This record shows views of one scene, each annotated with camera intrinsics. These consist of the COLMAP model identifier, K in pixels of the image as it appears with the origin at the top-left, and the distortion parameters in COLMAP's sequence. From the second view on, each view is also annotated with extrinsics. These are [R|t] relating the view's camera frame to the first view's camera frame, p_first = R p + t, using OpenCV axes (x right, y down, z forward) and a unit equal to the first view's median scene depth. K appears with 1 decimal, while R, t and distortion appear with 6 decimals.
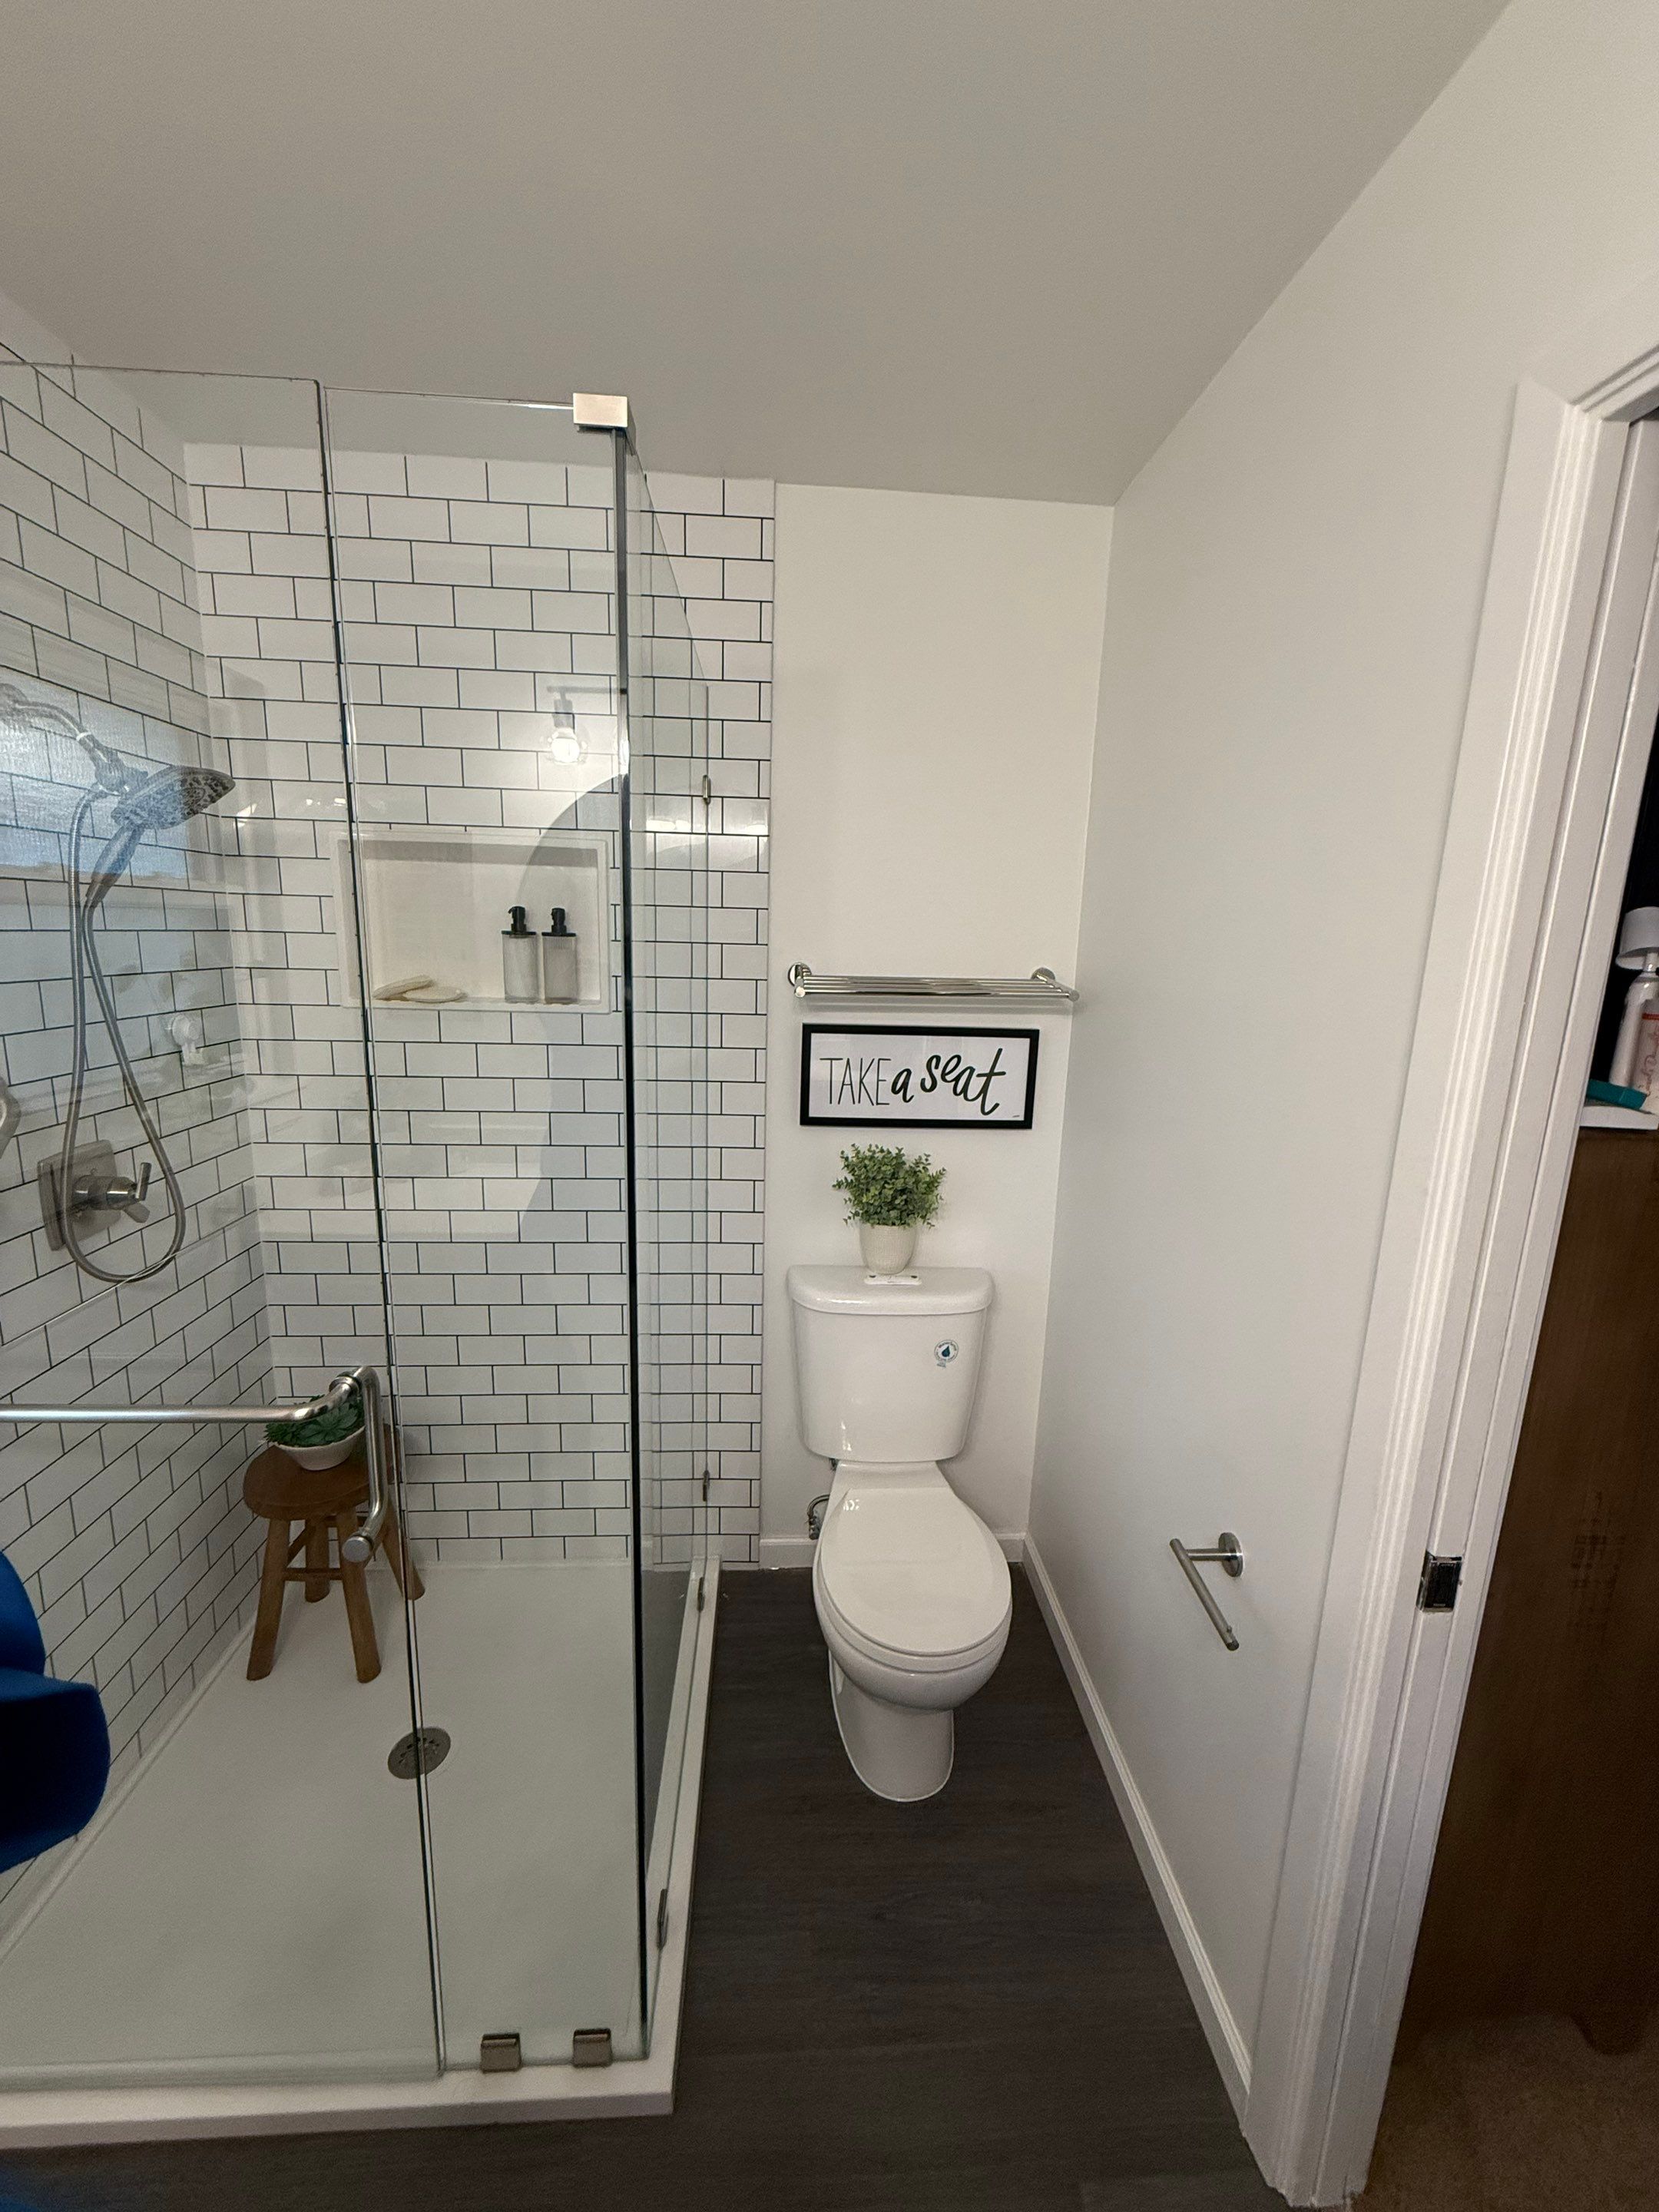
lens RADIAL K [[878.9, 0, 834.0], [0, 878.9, 1100.9], [0, 0, 1]] dist [0.002593, -0.000693]
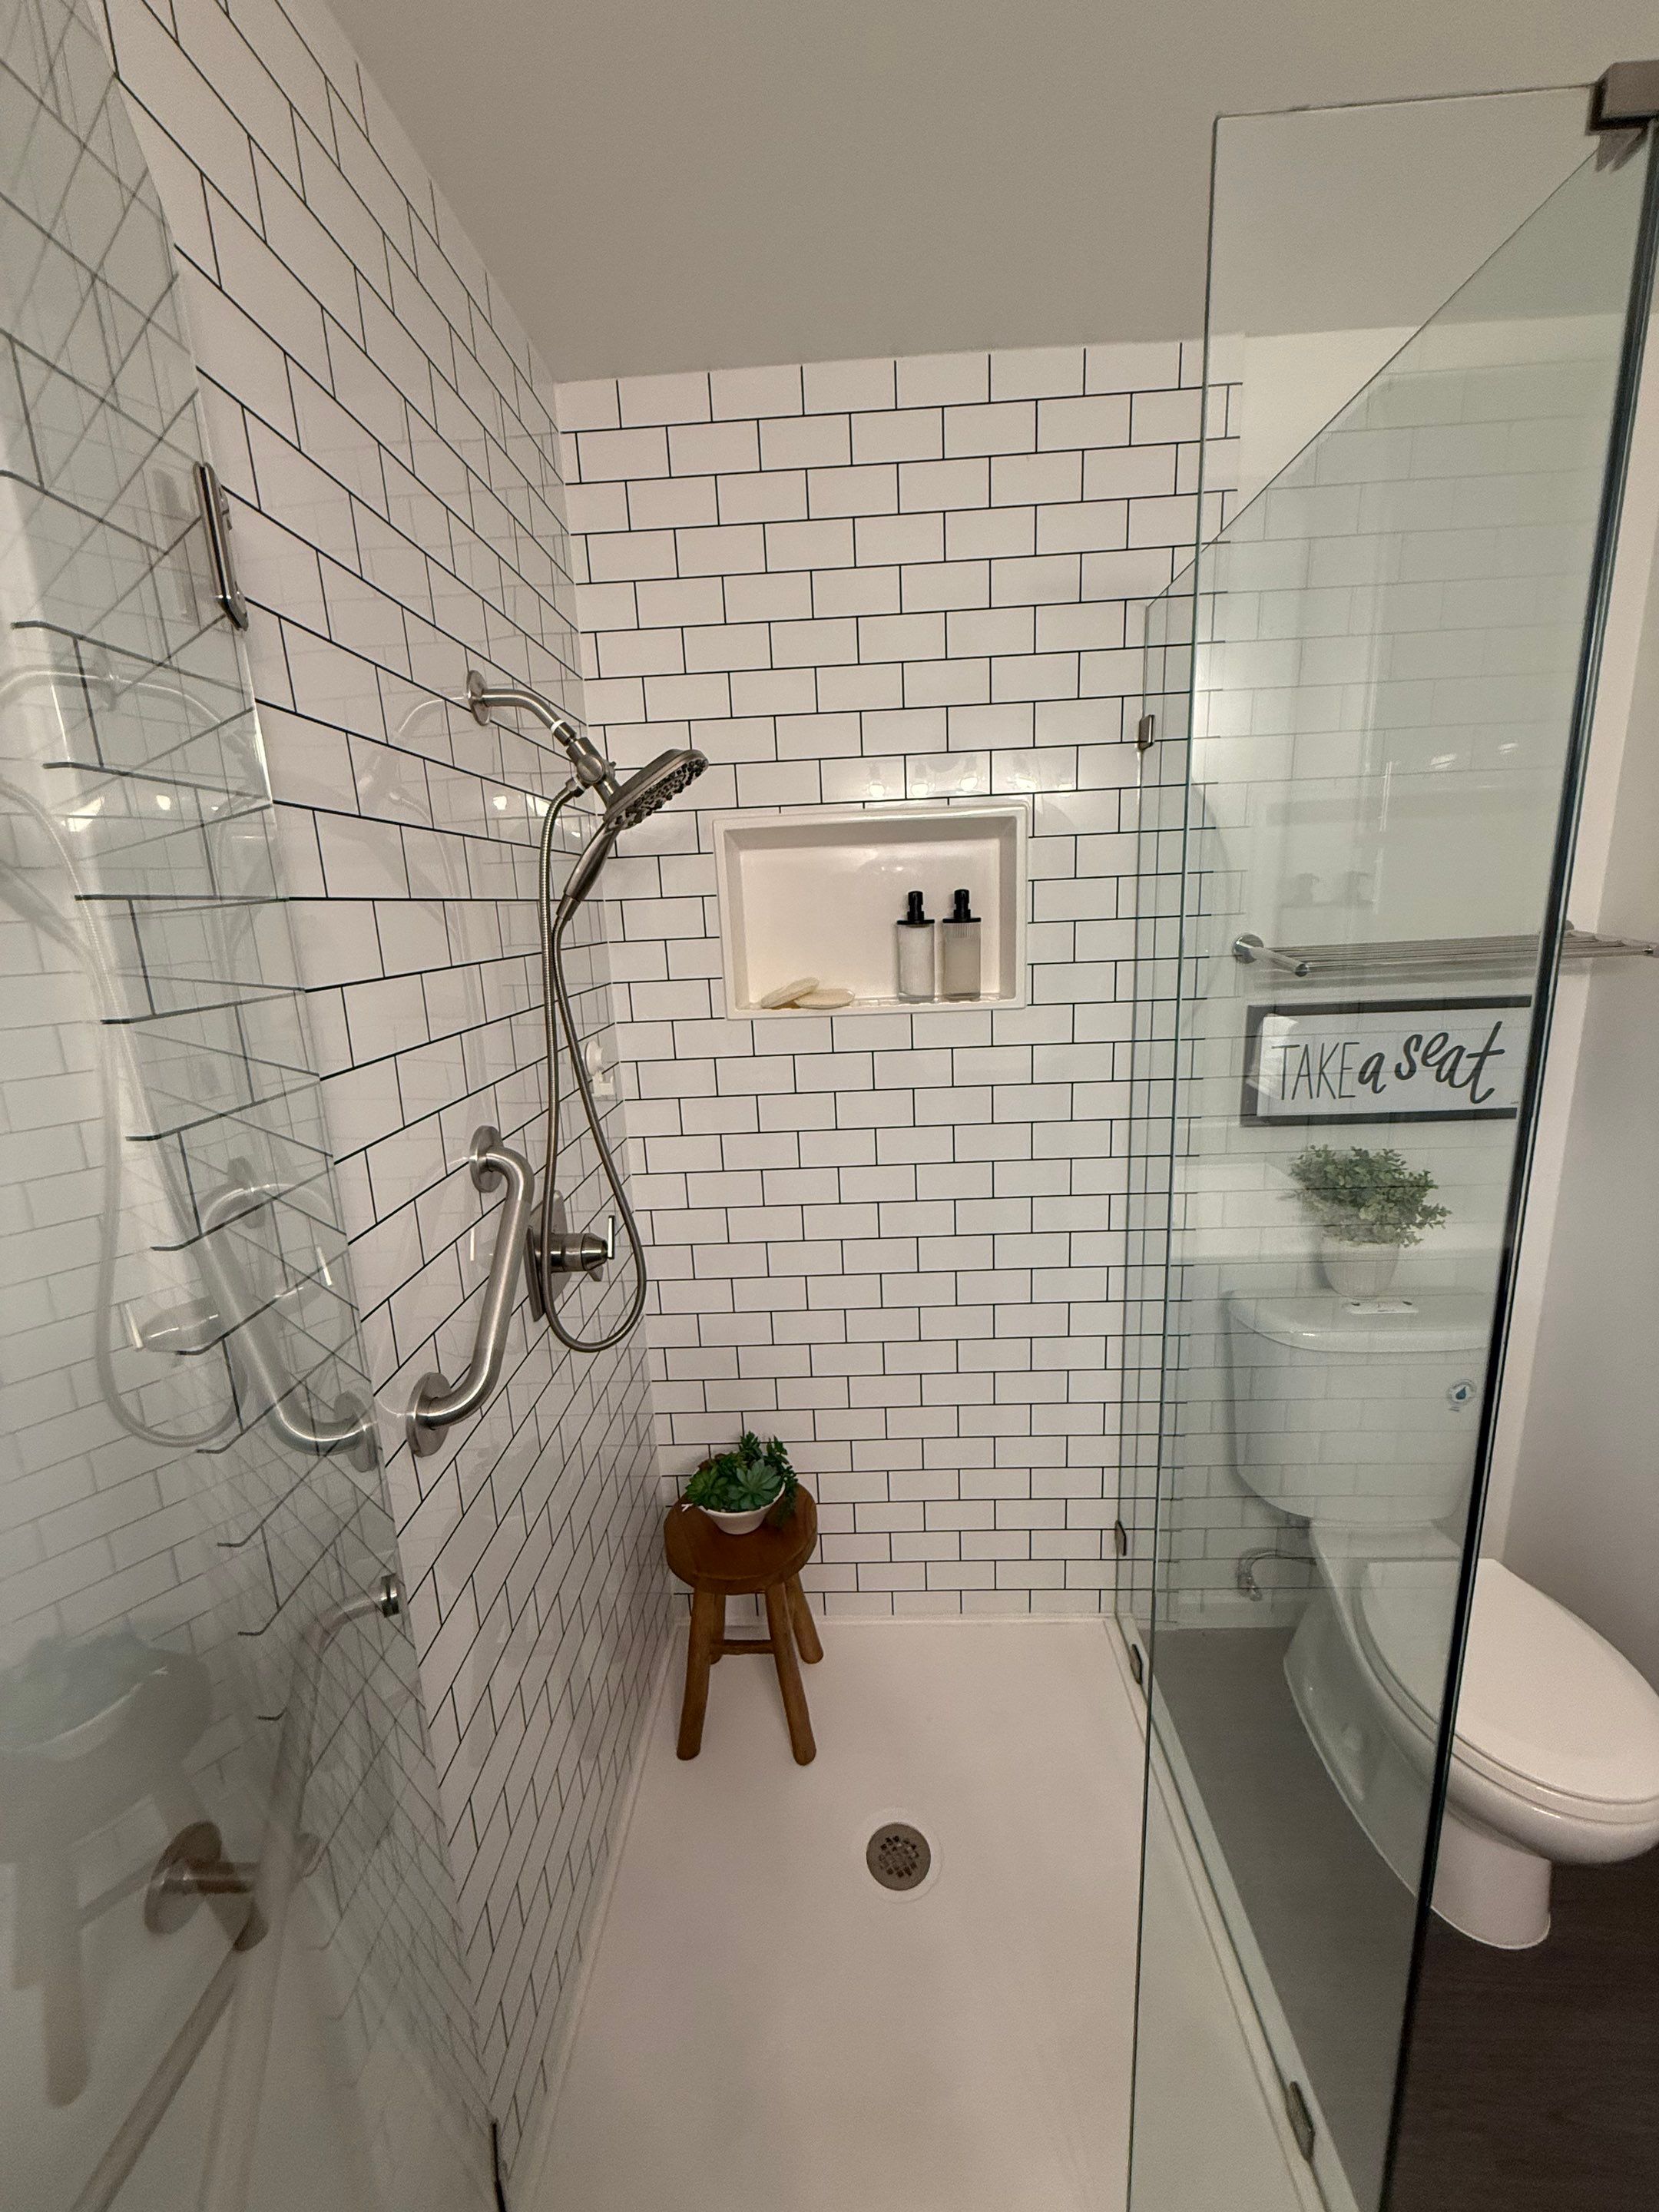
lens RADIAL K [[878.9, 0, 820.1], [0, 878.9, 1100.7], [0, 0, 1]] dist [0.002593, -0.000693]
pose [[0.992862, -0.048893, -0.108787, -0.353222], [0.052354, 0.998202, 0.029193, -0.043391], [0.107164, -0.034680, 0.993636, 0.116506]]
